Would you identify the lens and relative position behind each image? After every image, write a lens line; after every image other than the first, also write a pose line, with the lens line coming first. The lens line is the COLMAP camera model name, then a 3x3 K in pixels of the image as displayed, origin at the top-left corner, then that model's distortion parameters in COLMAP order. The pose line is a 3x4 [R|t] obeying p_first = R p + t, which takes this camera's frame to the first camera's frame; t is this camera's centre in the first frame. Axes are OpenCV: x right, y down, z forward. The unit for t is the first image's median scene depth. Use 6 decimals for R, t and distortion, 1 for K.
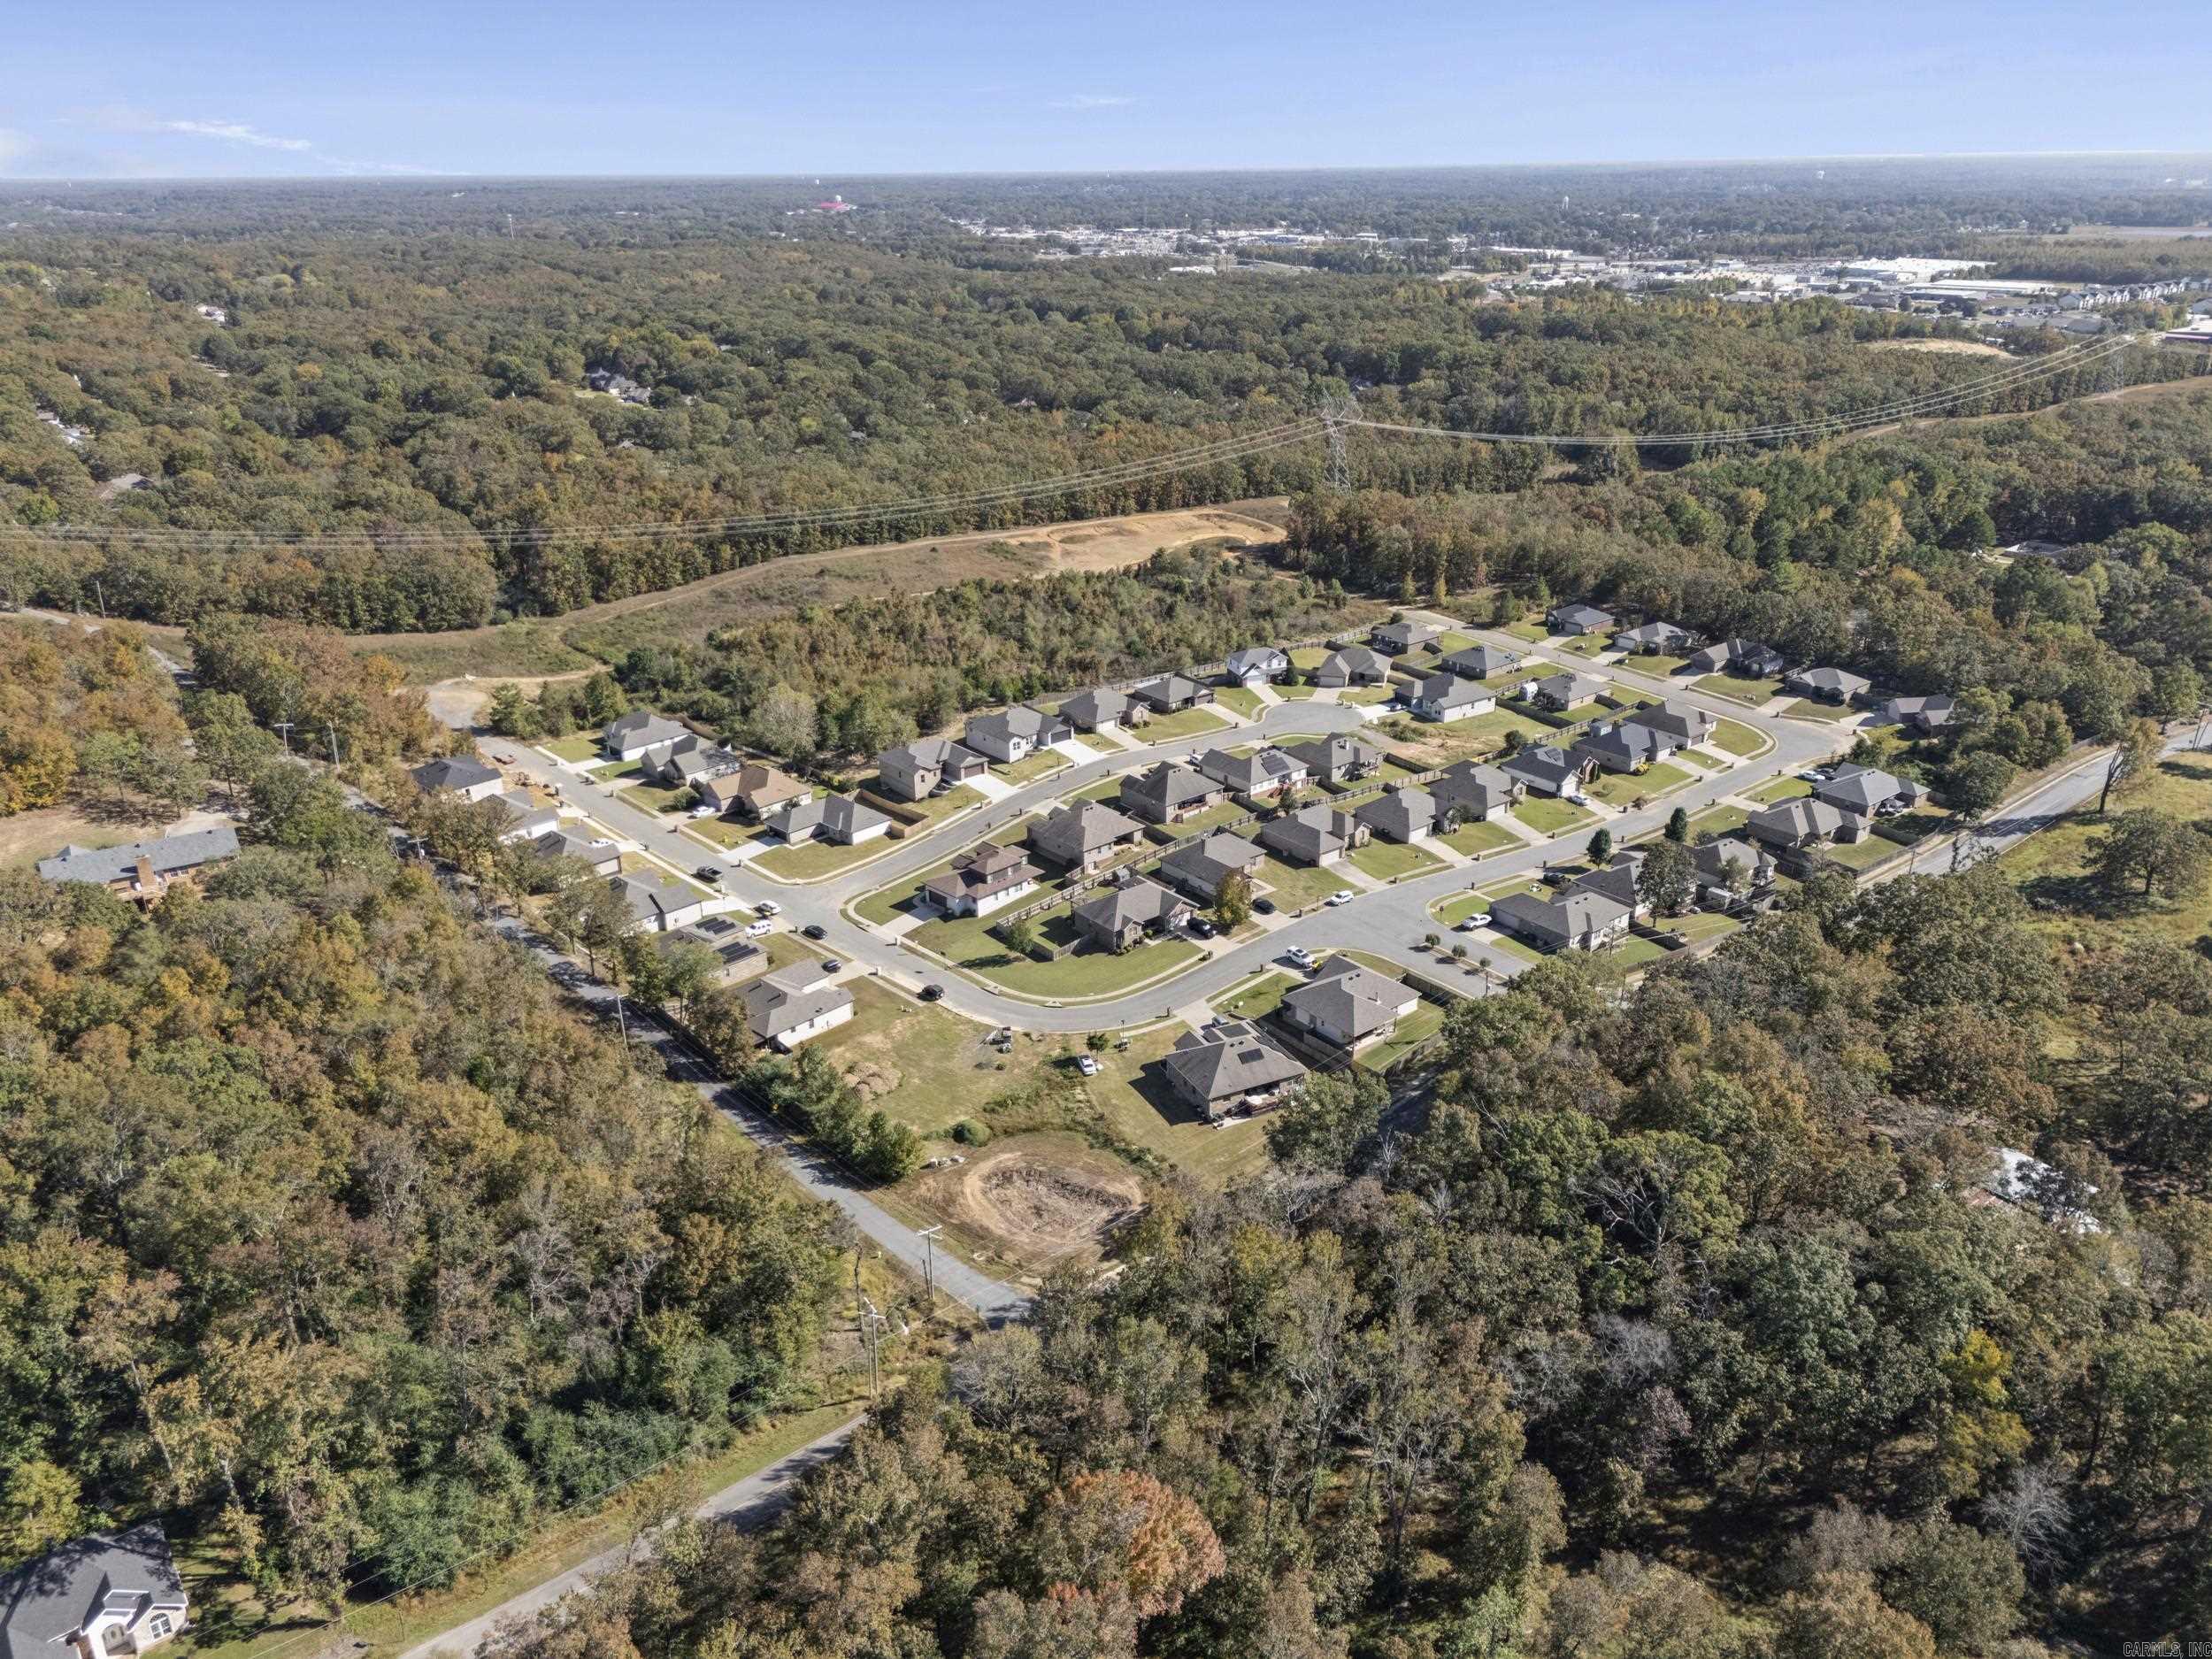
lens RADIAL K [[1620.1, 0, 1106.0], [0, 1620.1, 829.5], [0, 0, 1]] dist [0.148662, -0.227569]
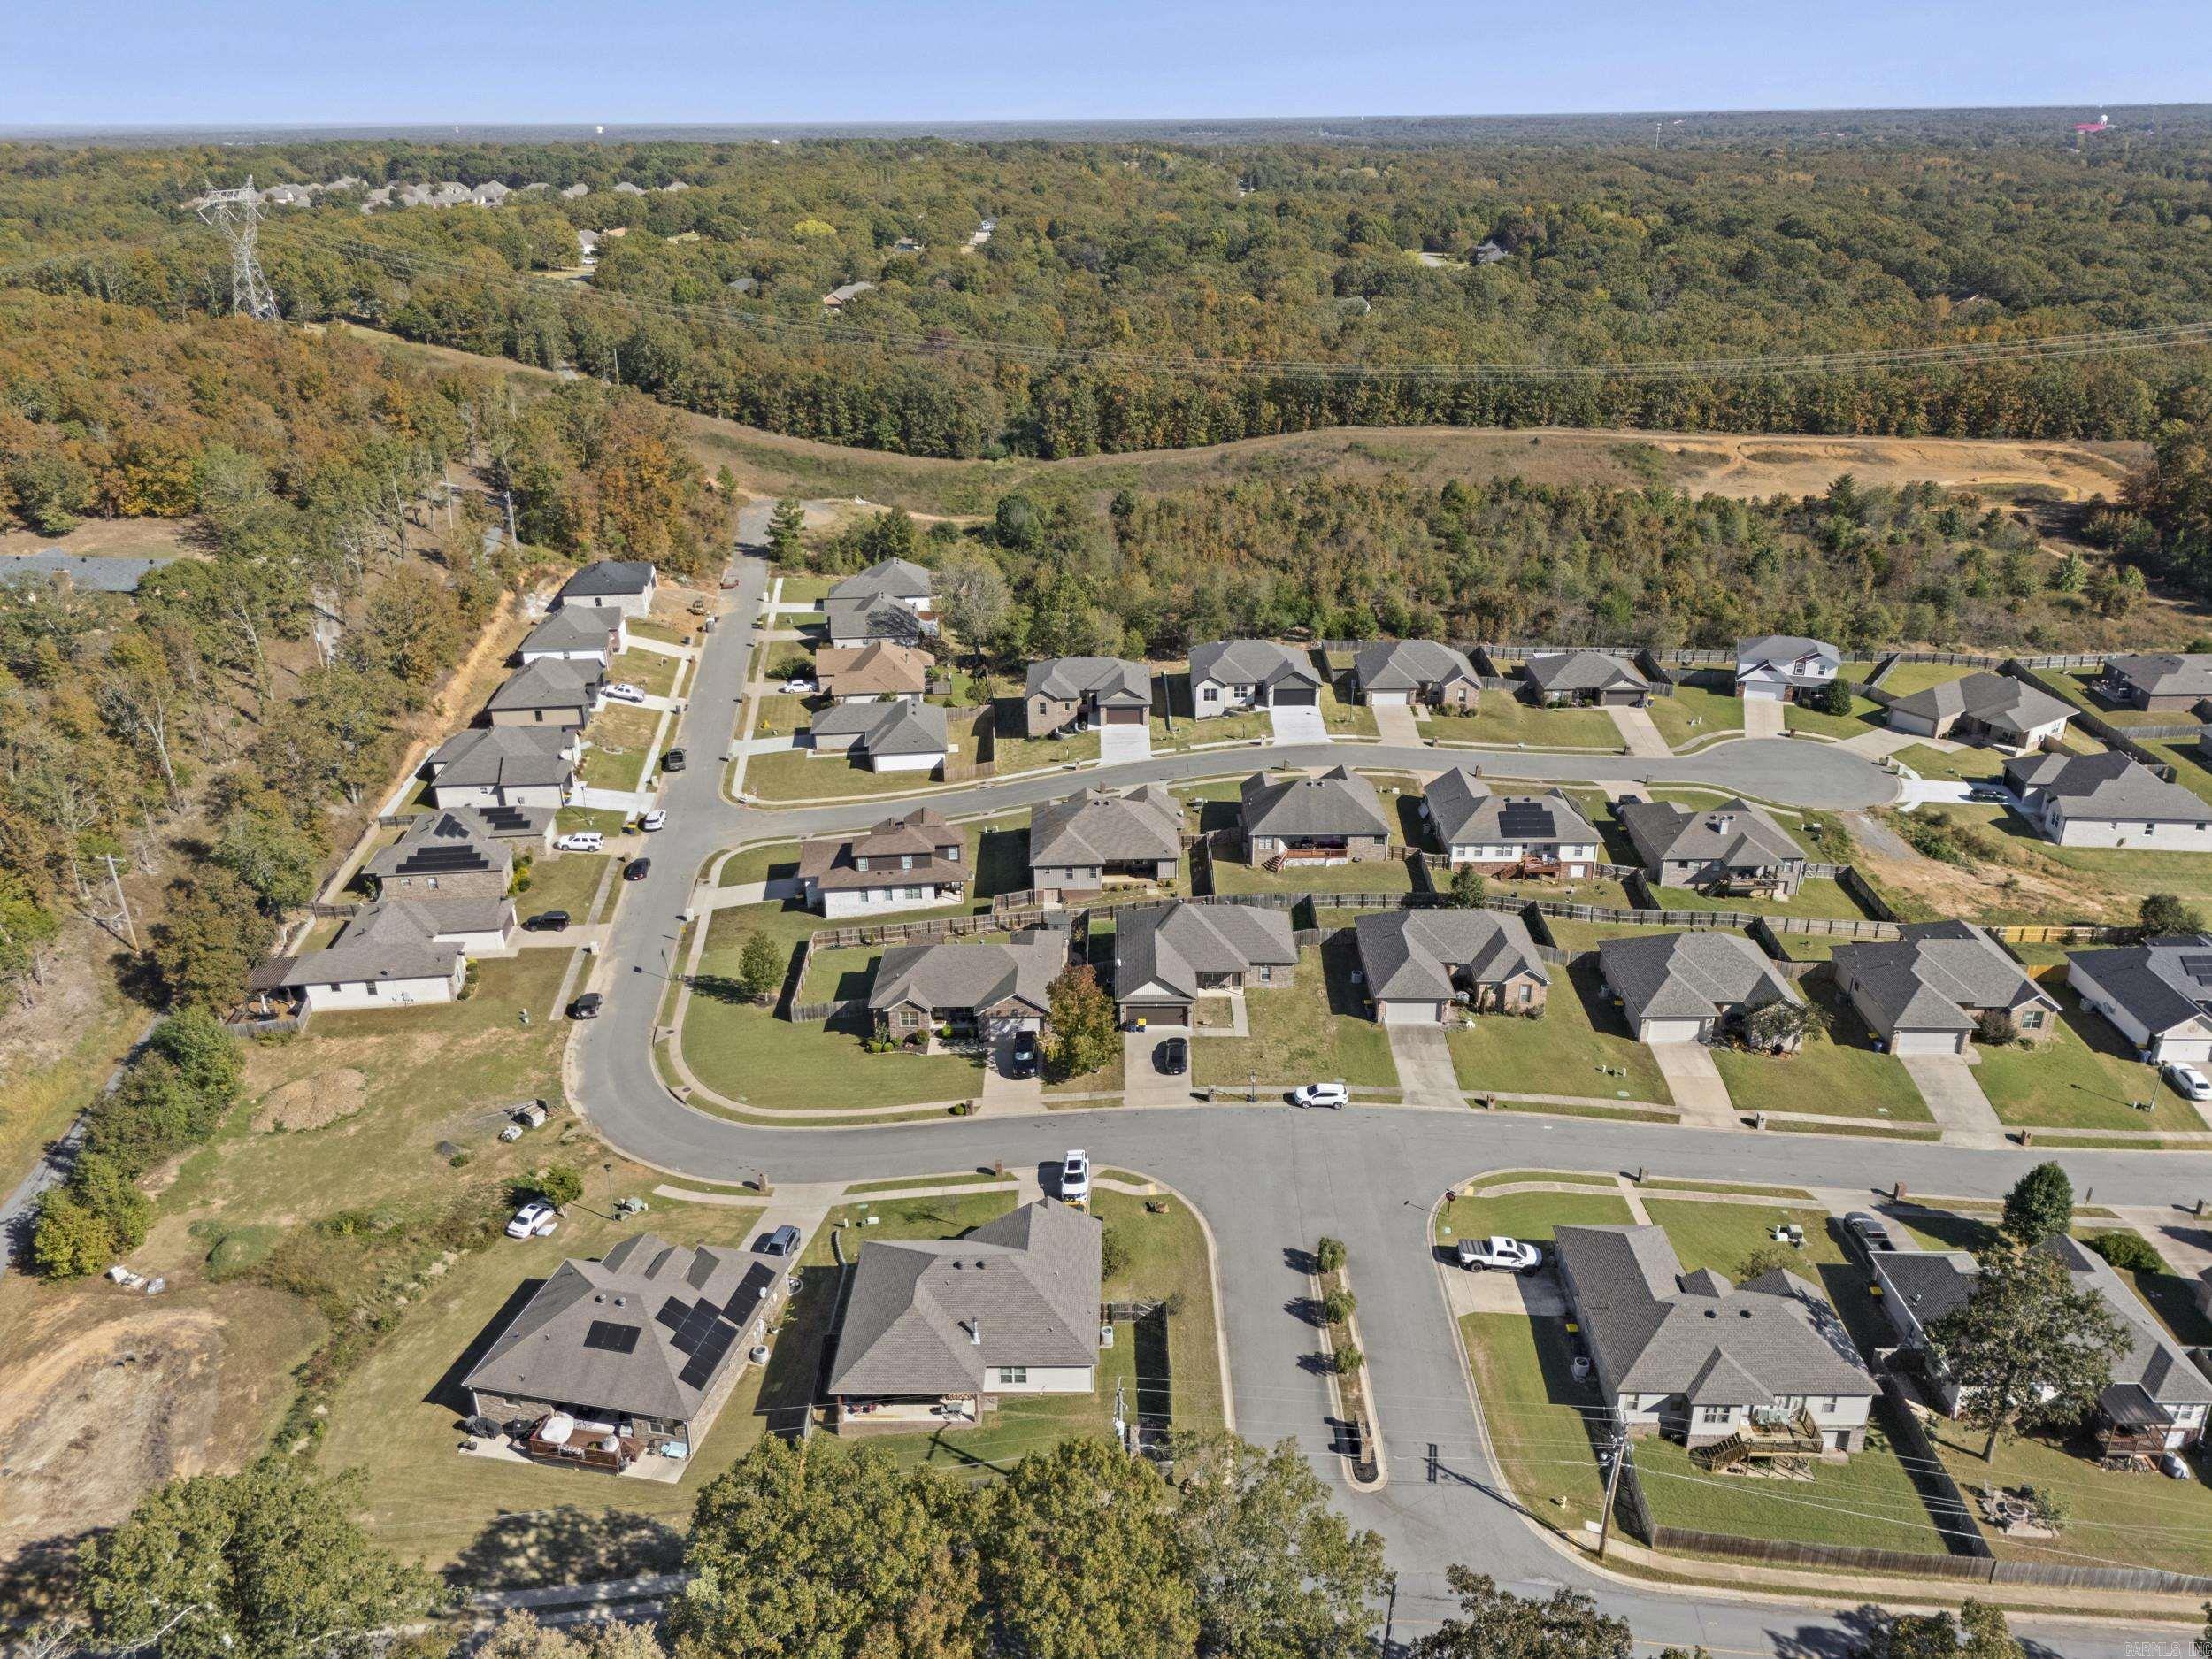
lens RADIAL K [[1620.1, 0, 1106.0], [0, 1620.1, 829.5], [0, 0, 1]] dist [0.148662, -0.227569]
pose [[0.778529, 0.259708, -0.571353, 0.279118], [-0.240760, 0.964301, 0.110261, -0.058297], [0.579593, 0.051718, 0.813264, 0.436959]]
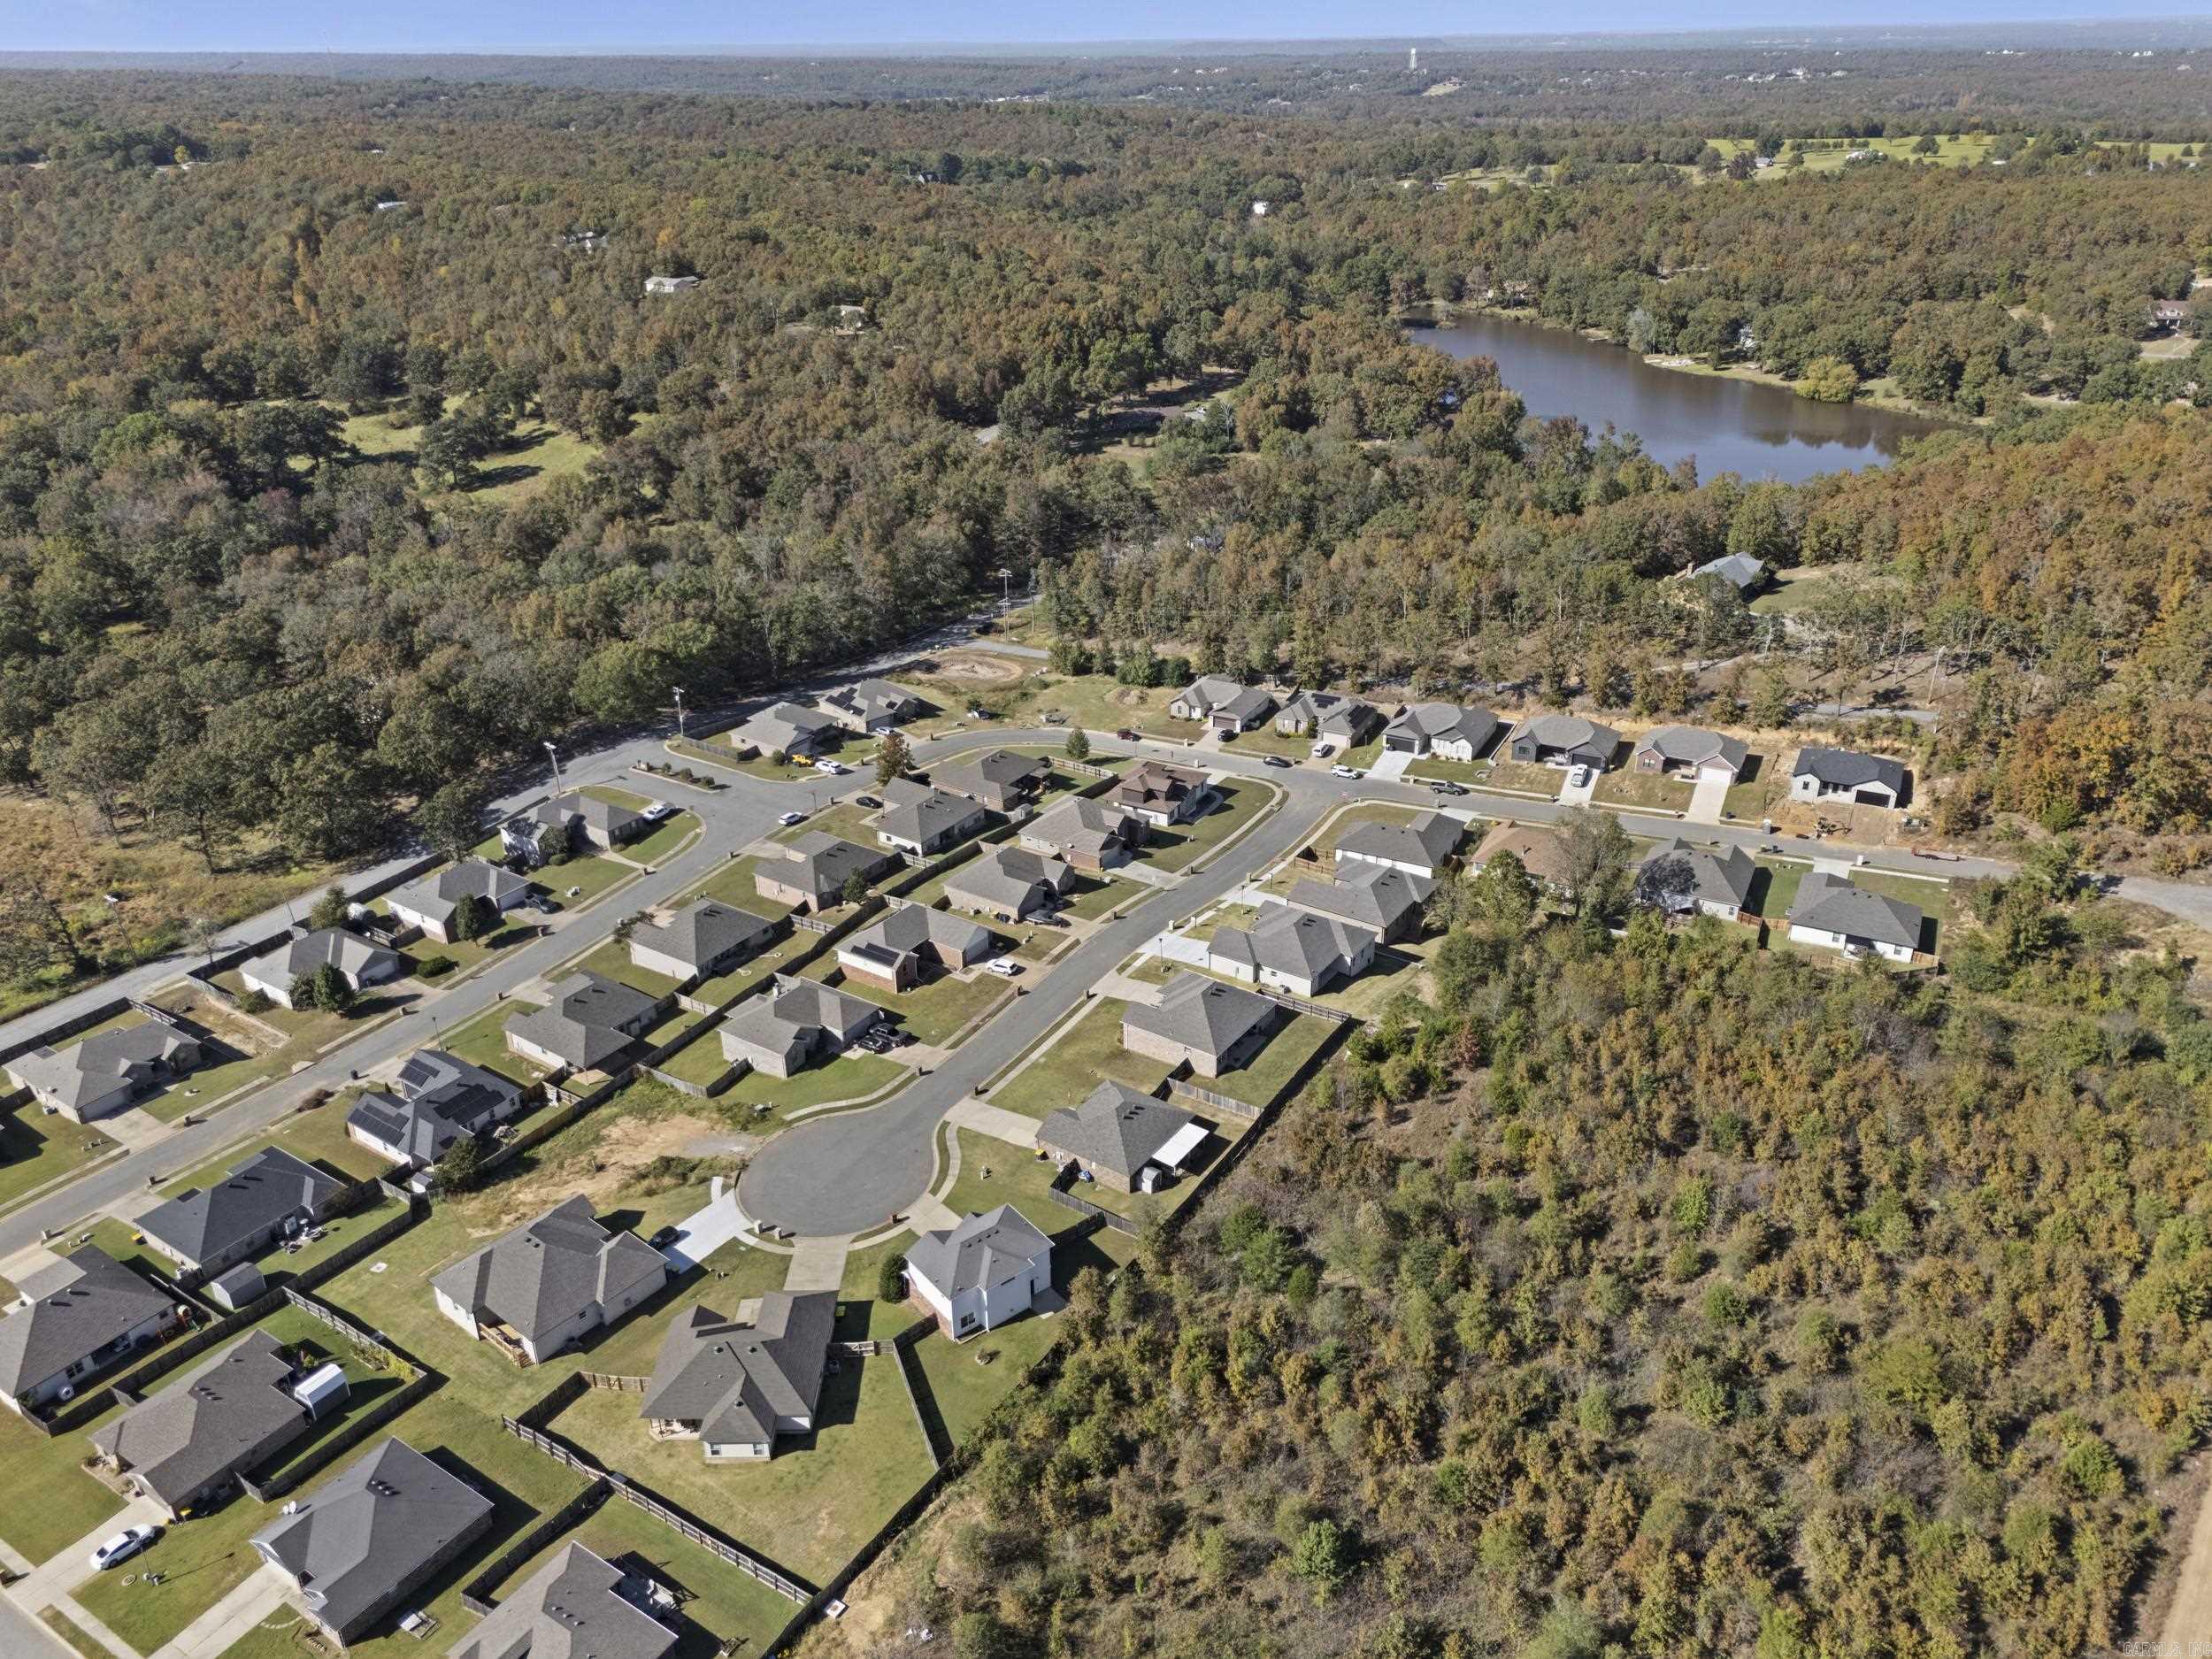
lens RADIAL K [[1634.0, 0, 1115.0], [0, 1634.0, 830.7], [0, 0, 1]] dist [0.100883, -0.127510]
pose [[-0.953764, 0.155811, -0.257015, 0.168283], [-0.087122, 0.675095, 0.732569, -0.548570], [0.287651, 0.721090, -0.630307, 1.325226]]
